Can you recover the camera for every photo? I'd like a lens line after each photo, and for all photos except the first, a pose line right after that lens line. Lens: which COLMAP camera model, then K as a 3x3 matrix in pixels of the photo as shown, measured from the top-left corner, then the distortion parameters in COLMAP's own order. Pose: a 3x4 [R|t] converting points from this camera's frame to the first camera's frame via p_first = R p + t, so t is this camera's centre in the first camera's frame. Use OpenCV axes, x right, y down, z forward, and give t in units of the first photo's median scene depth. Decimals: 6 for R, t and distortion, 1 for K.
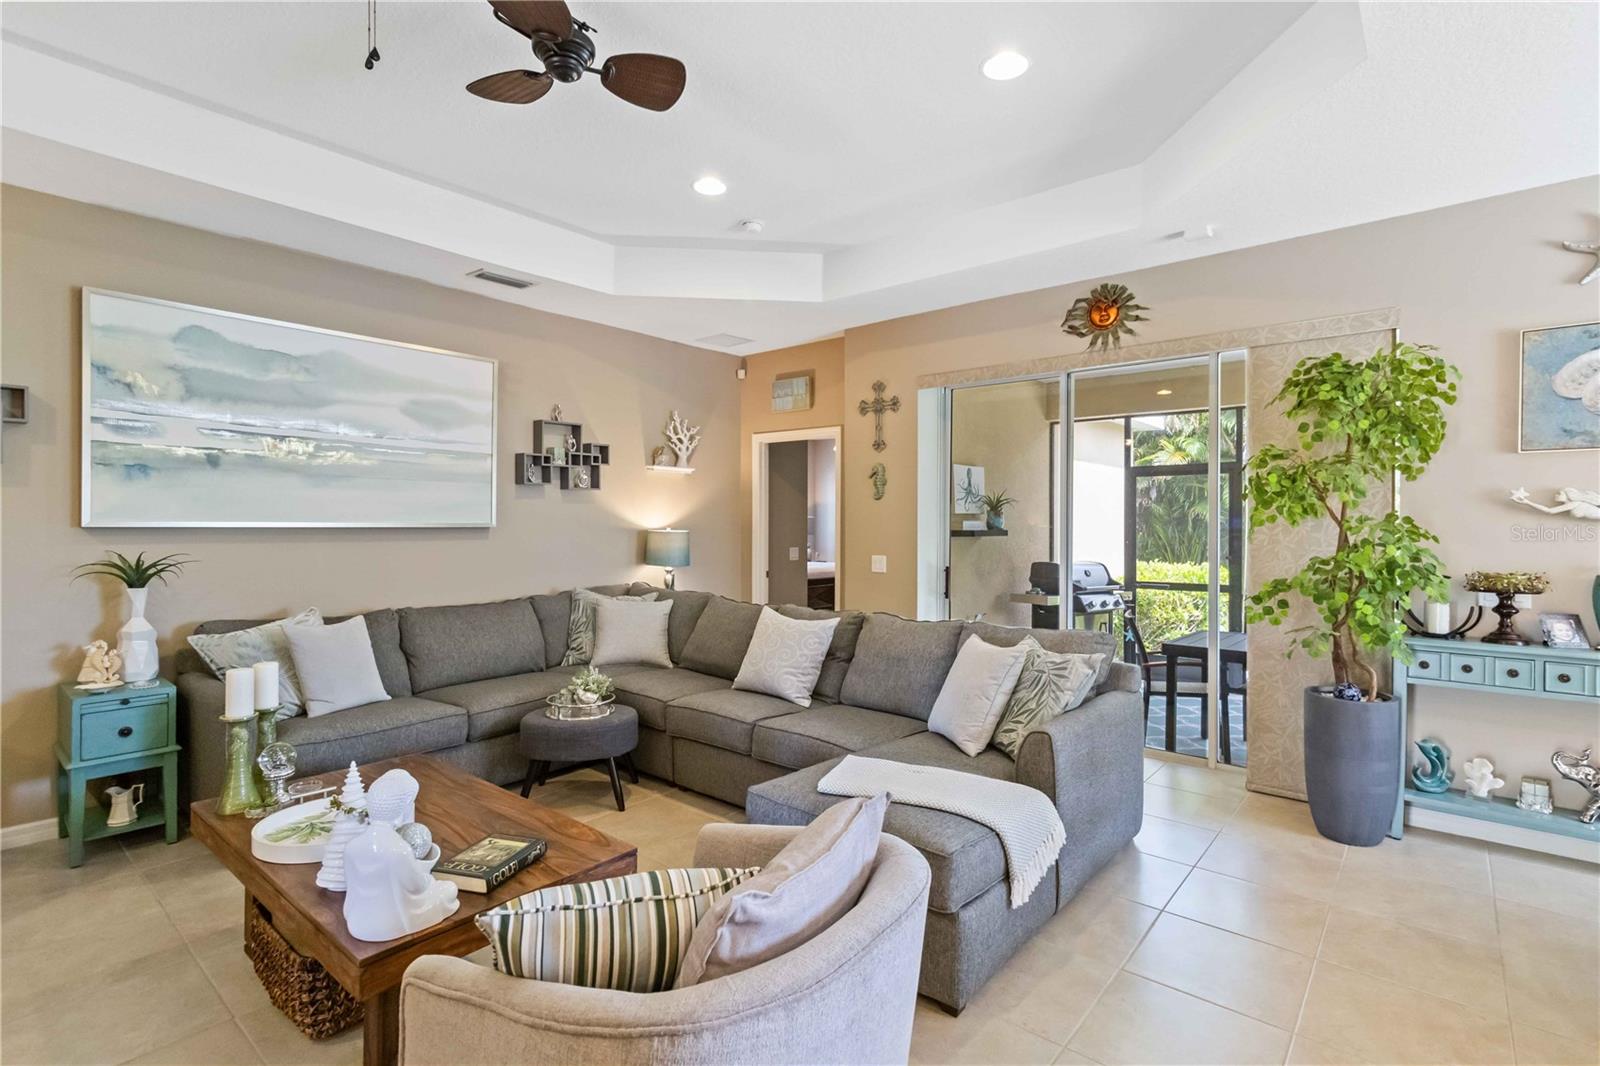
lens RADIAL K [[741.9, 0, 824.4], [0, 741.9, 523.2], [0, 0, 1]] dist [0.002368, 0.000726]
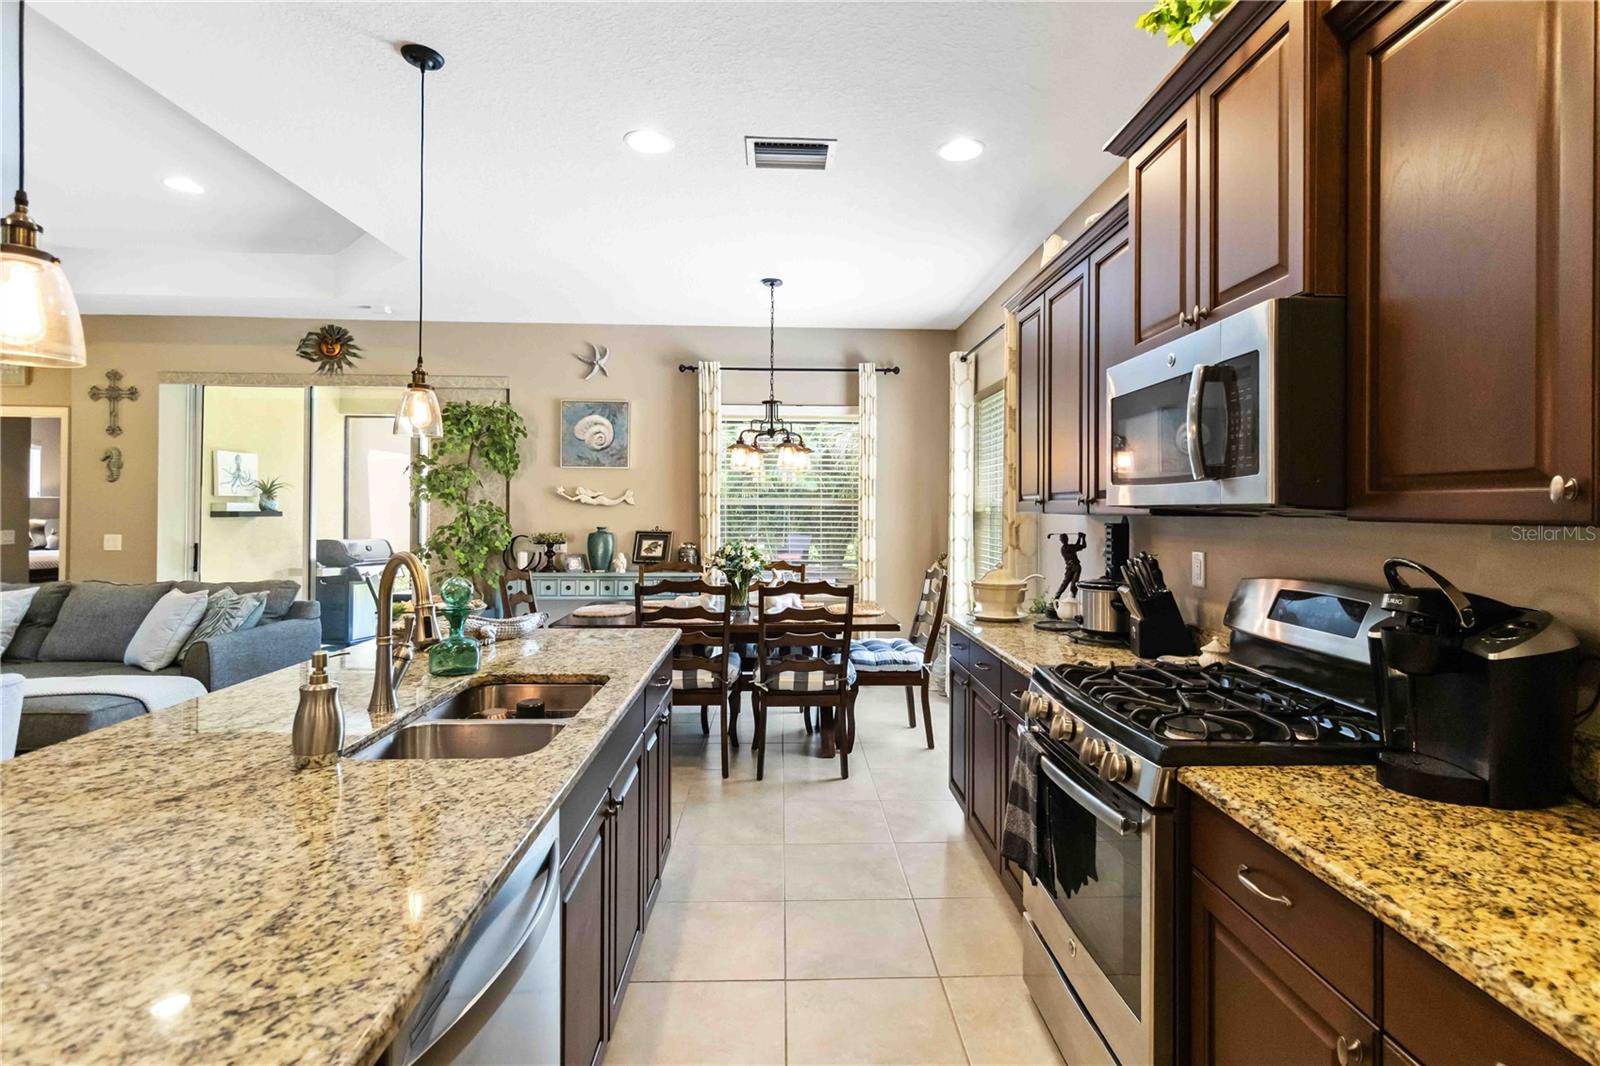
lens RADIAL K [[770.8, 0, 819.8], [0, 770.8, 504.3], [0, 0, 1]] dist [0.001721, 0.000807]
pose [[0.744501, 0.007252, 0.667582, 0.106912], [-0.003848, 0.999971, -0.006572, 0.004418], [-0.667611, 0.002324, 0.744507, -0.597104]]
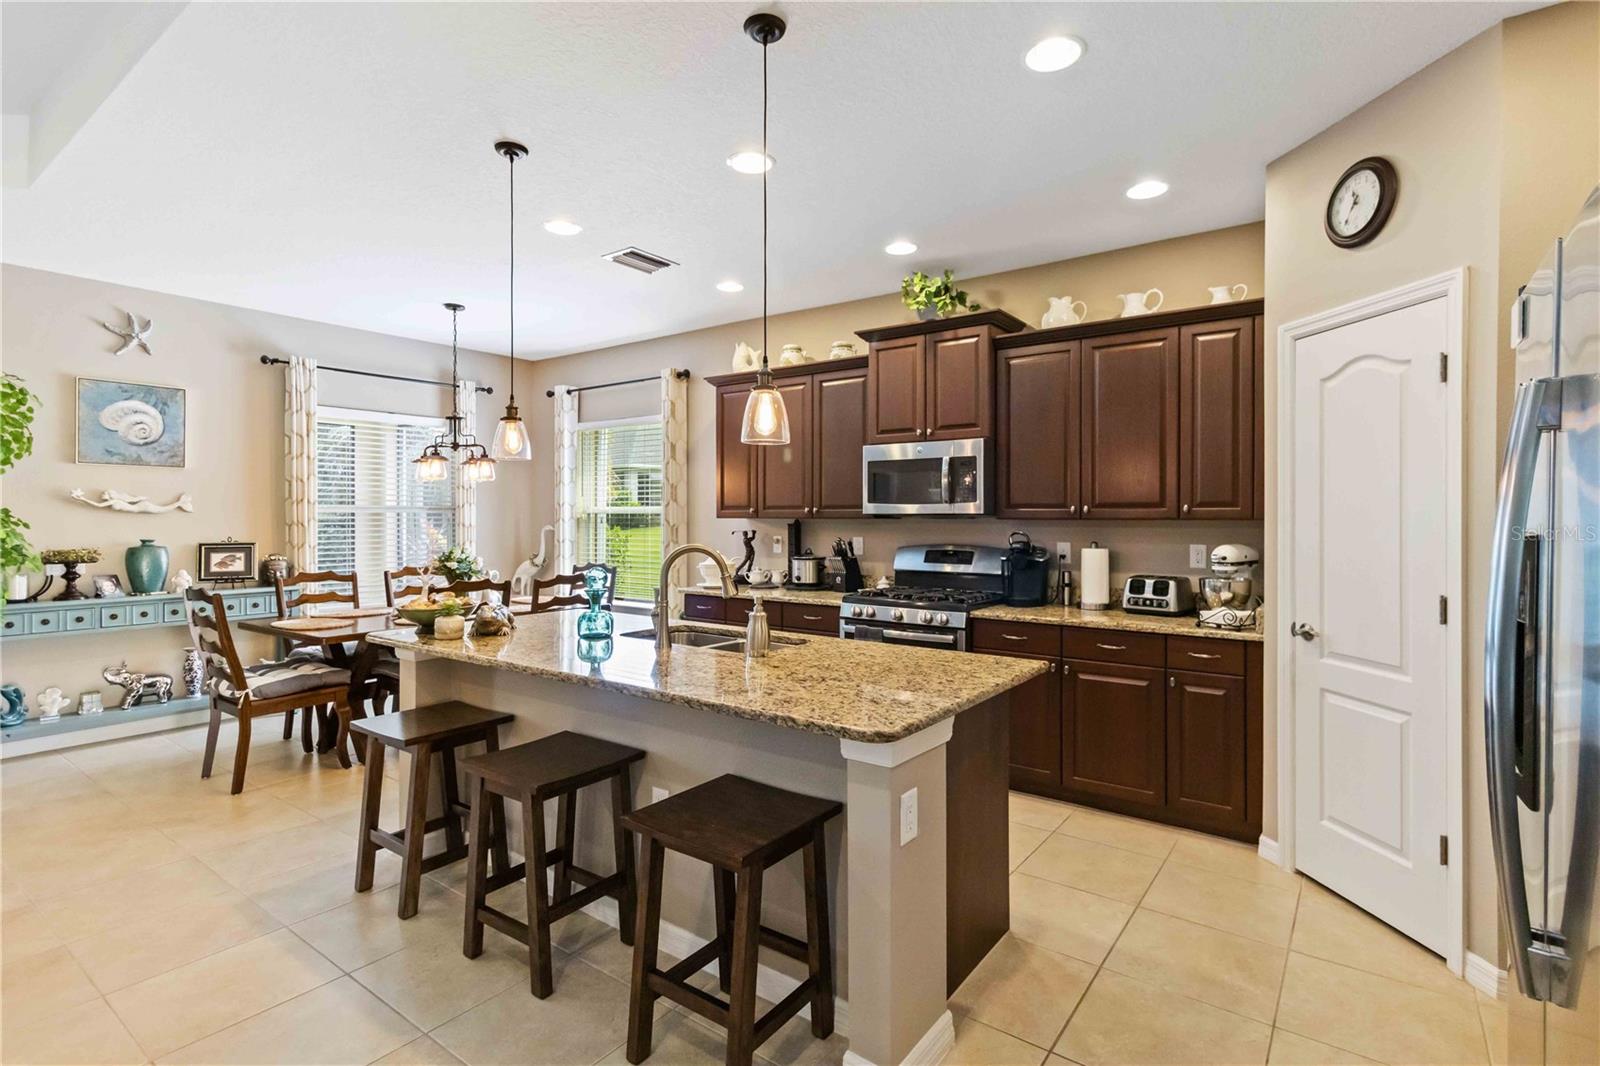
lens RADIAL K [[770.9, 0, 819.3], [0, 770.9, 522.2], [0, 0, 1]] dist [0.001190, 0.000112]
pose [[-0.060882, -0.009022, 0.998104, -0.437532], [0.001263, 0.999958, 0.009116, 0.003294], [-0.998144, 0.001816, -0.060868, -0.223434]]
